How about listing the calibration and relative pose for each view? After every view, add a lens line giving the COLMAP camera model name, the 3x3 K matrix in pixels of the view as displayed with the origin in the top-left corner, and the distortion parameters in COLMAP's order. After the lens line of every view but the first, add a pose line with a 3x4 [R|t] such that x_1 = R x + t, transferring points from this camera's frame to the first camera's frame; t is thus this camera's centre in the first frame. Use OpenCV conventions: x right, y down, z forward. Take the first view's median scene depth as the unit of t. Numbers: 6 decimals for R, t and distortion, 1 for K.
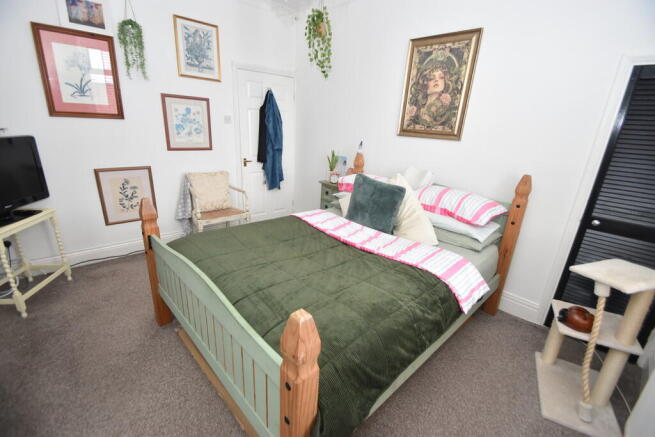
lens RADIAL K [[288.4, 0, 330.8], [0, 288.4, 215.7], [0, 0, 1]] dist [-0.003522, -0.001602]
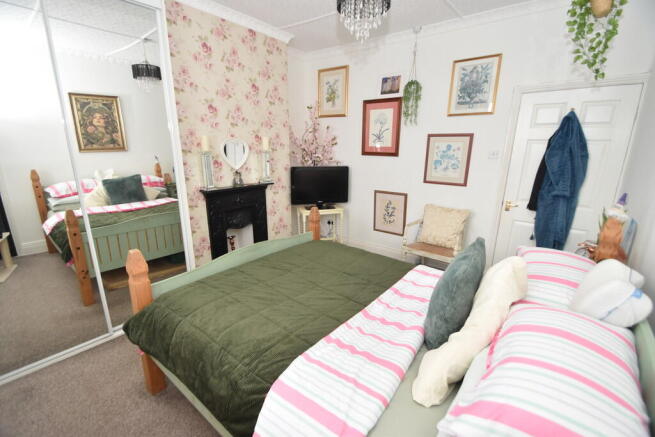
lens RADIAL K [[288.4, 0, 327.1], [0, 288.4, 218.6], [0, 0, 1]] dist [-0.003522, -0.001602]
pose [[0.153209, 0.193288, -0.969106, 0.511086], [-0.302256, 0.942850, 0.140267, -0.140935], [0.940834, 0.271428, 0.202875, 0.463275]]
